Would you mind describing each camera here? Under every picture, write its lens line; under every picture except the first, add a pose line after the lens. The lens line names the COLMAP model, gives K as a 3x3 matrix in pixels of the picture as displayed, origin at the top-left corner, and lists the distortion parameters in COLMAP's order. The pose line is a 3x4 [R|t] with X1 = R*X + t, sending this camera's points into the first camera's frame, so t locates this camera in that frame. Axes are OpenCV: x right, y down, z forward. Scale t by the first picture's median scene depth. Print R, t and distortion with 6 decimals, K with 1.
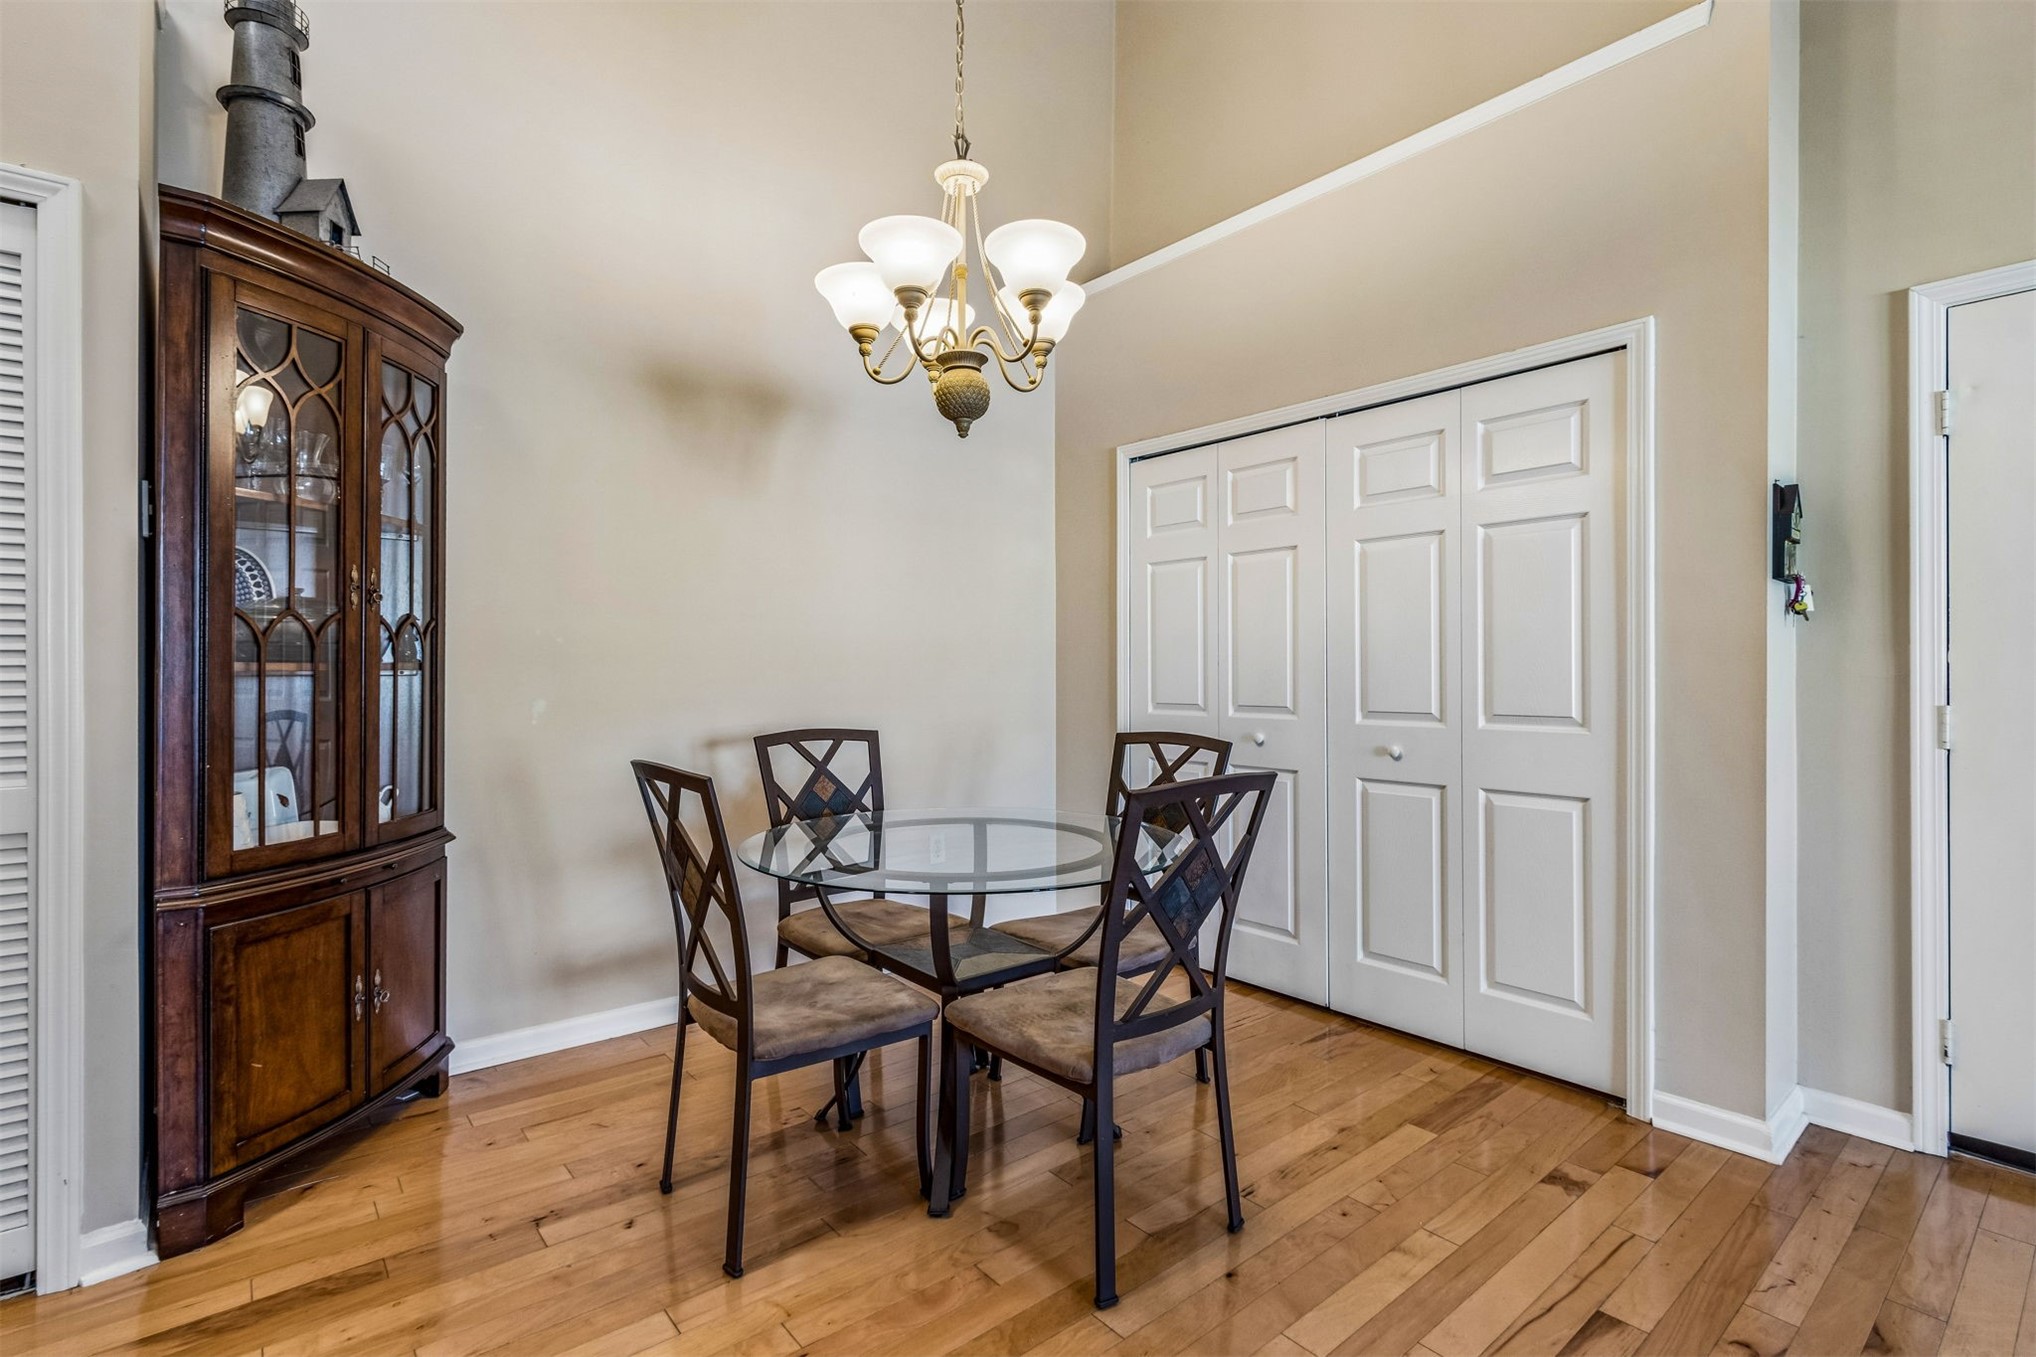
lens RADIAL K [[948.8, 0, 992.3], [0, 948.8, 665.8], [0, 0, 1]] dist [0.004465, -0.000886]
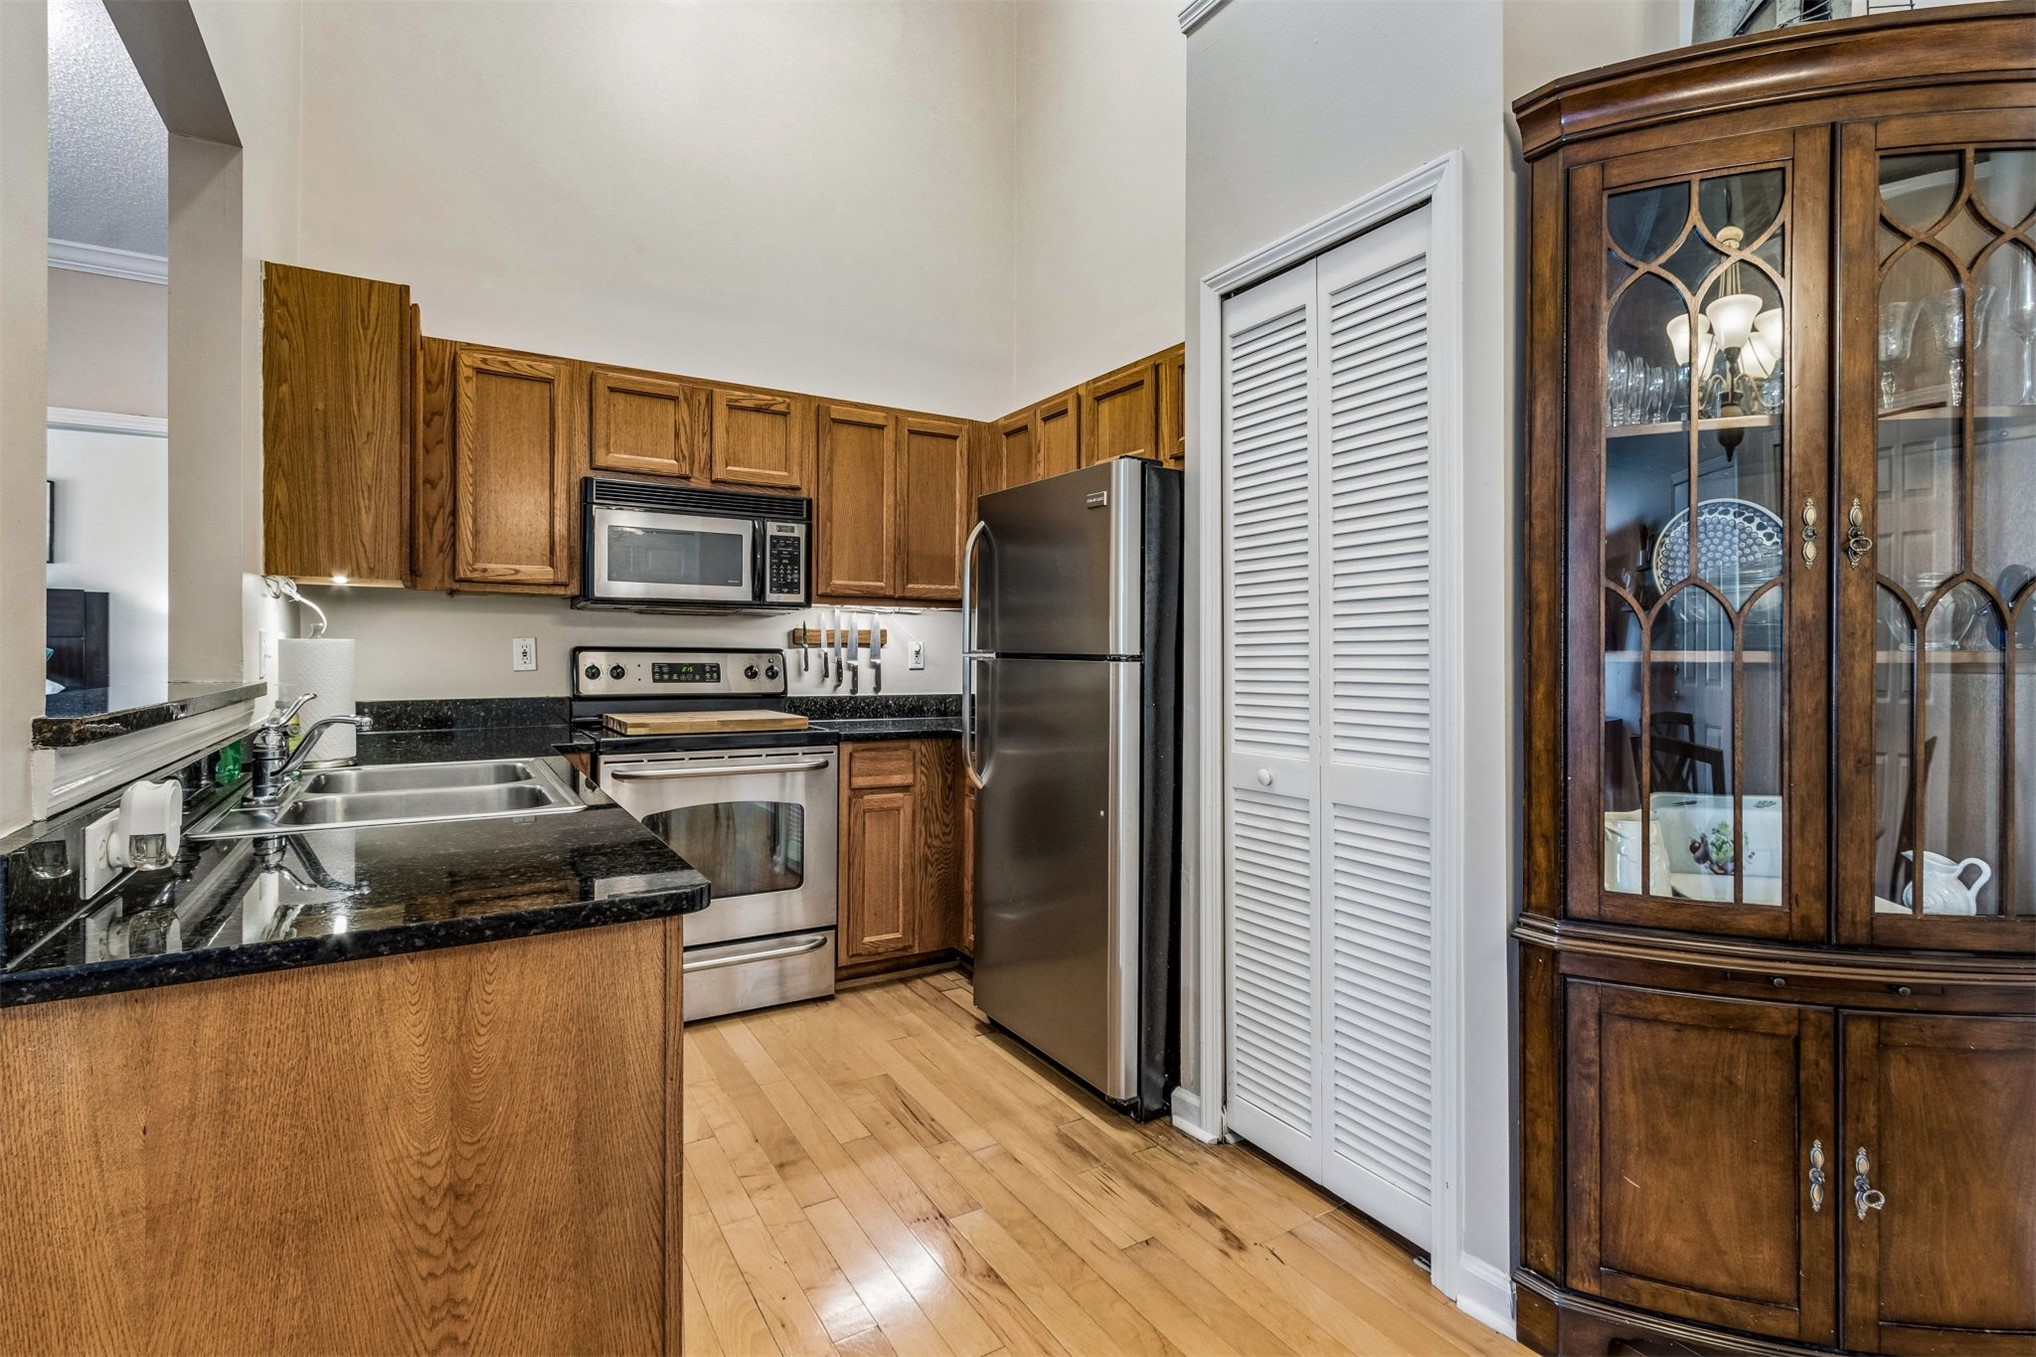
lens RADIAL K [[948.8, 0, 1013.5], [0, 948.8, 655.6], [0, 0, 1]] dist [0.004465, -0.000886]
pose [[-0.135150, -0.000979, -0.990825, 0.040020], [-0.003295, 0.999994, -0.000539, 0.002081], [0.990820, 0.003192, -0.135153, 0.540556]]
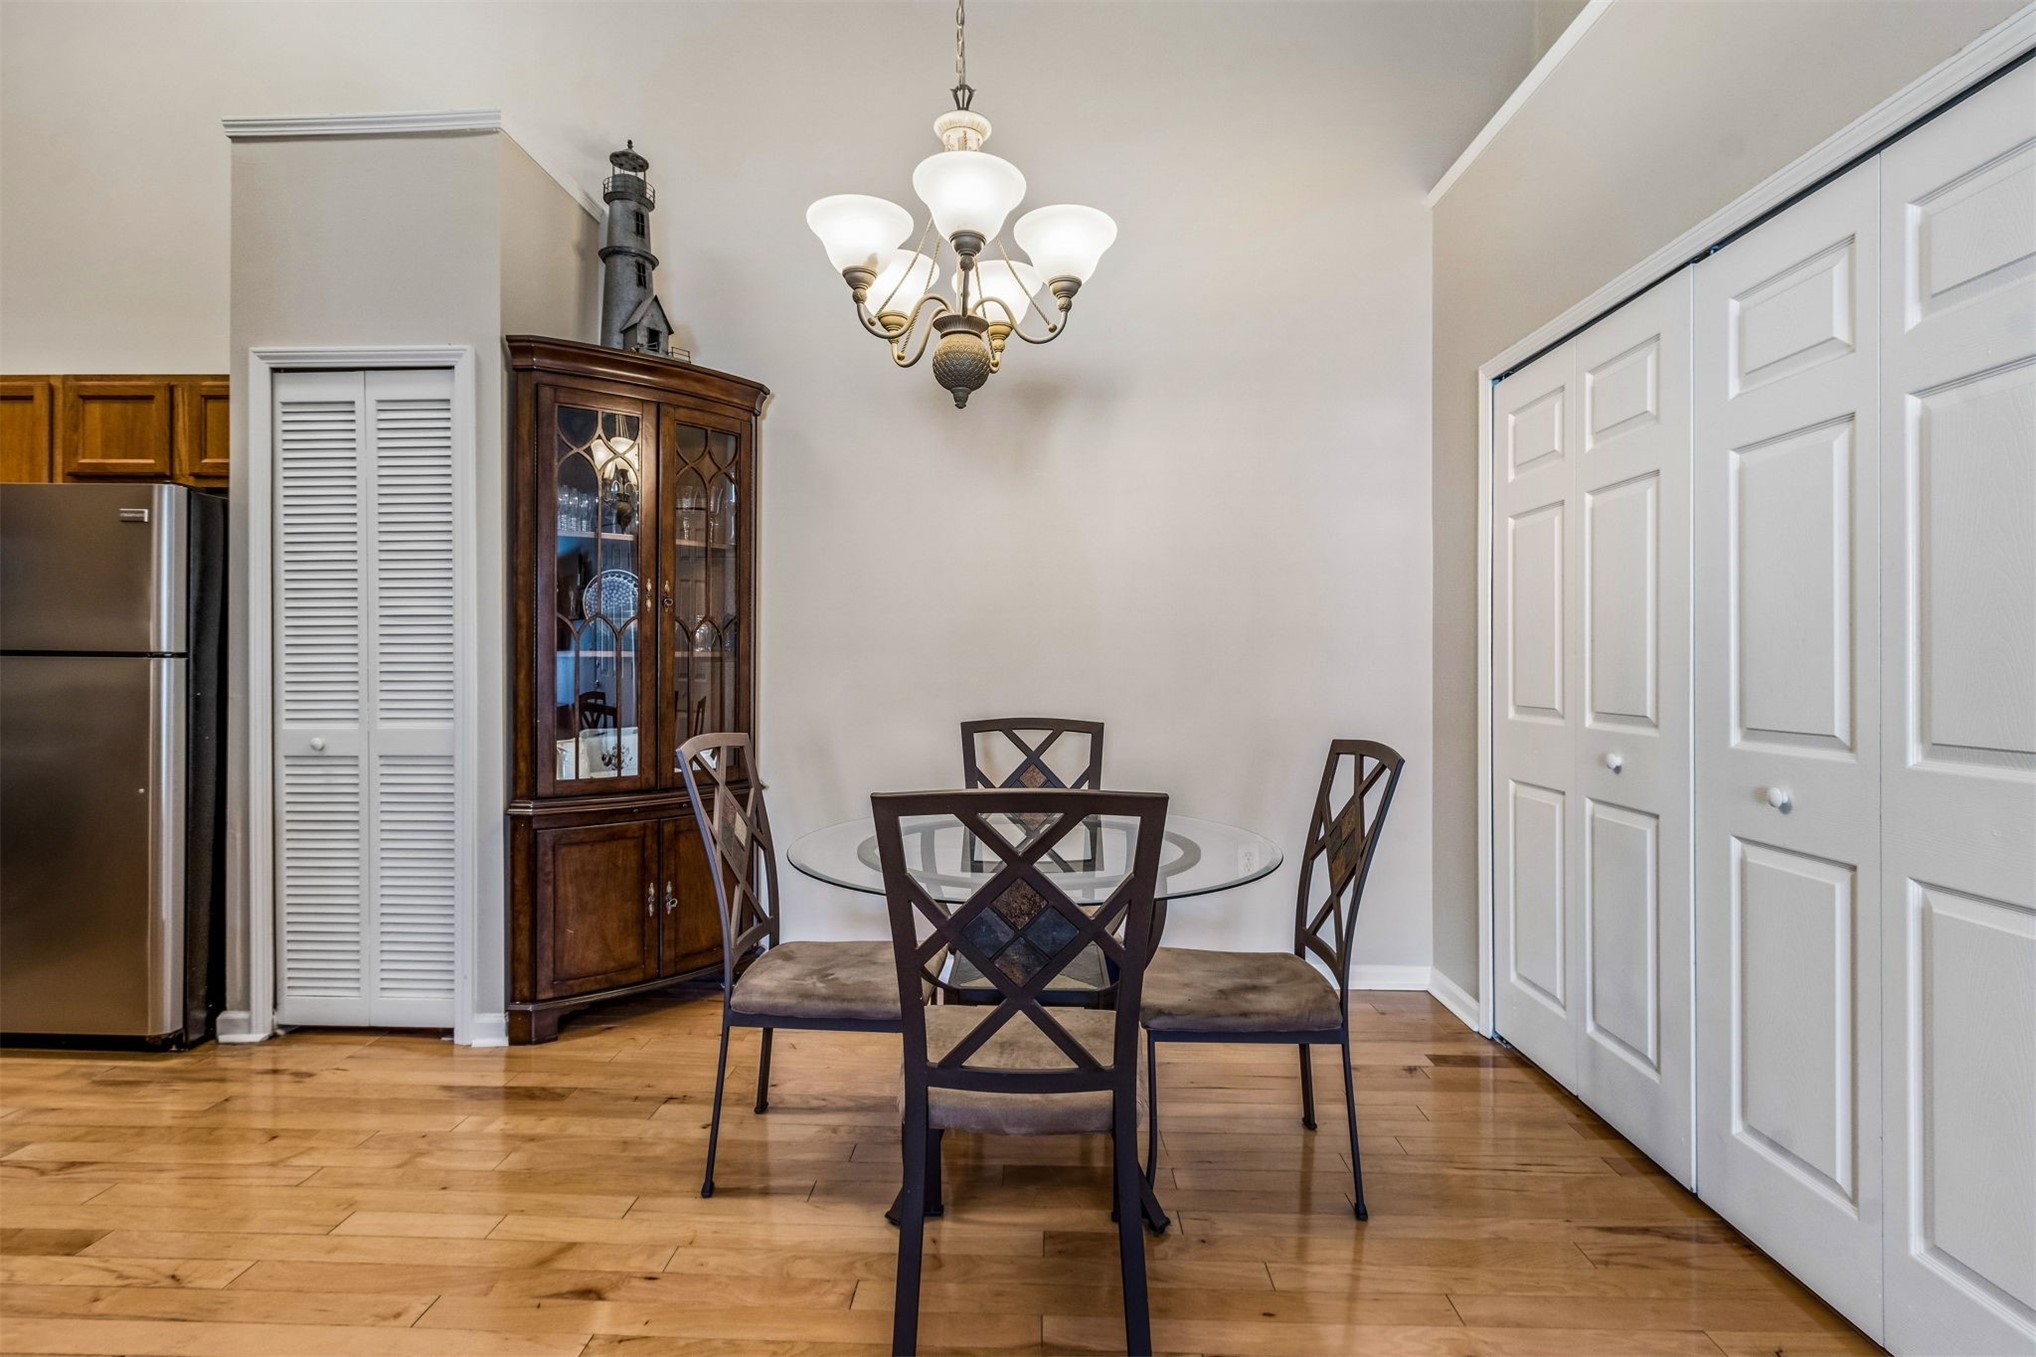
lens RADIAL K [[948.8, 0, 1019.2], [0, 948.8, 659.1], [0, 0, 1]] dist [0.004465, -0.000886]
pose [[0.756195, 0.002224, -0.654343, 0.598518], [-0.002309, 0.999997, 0.000730, 0.005557], [0.654343, 0.000959, 0.756198, 0.316445]]
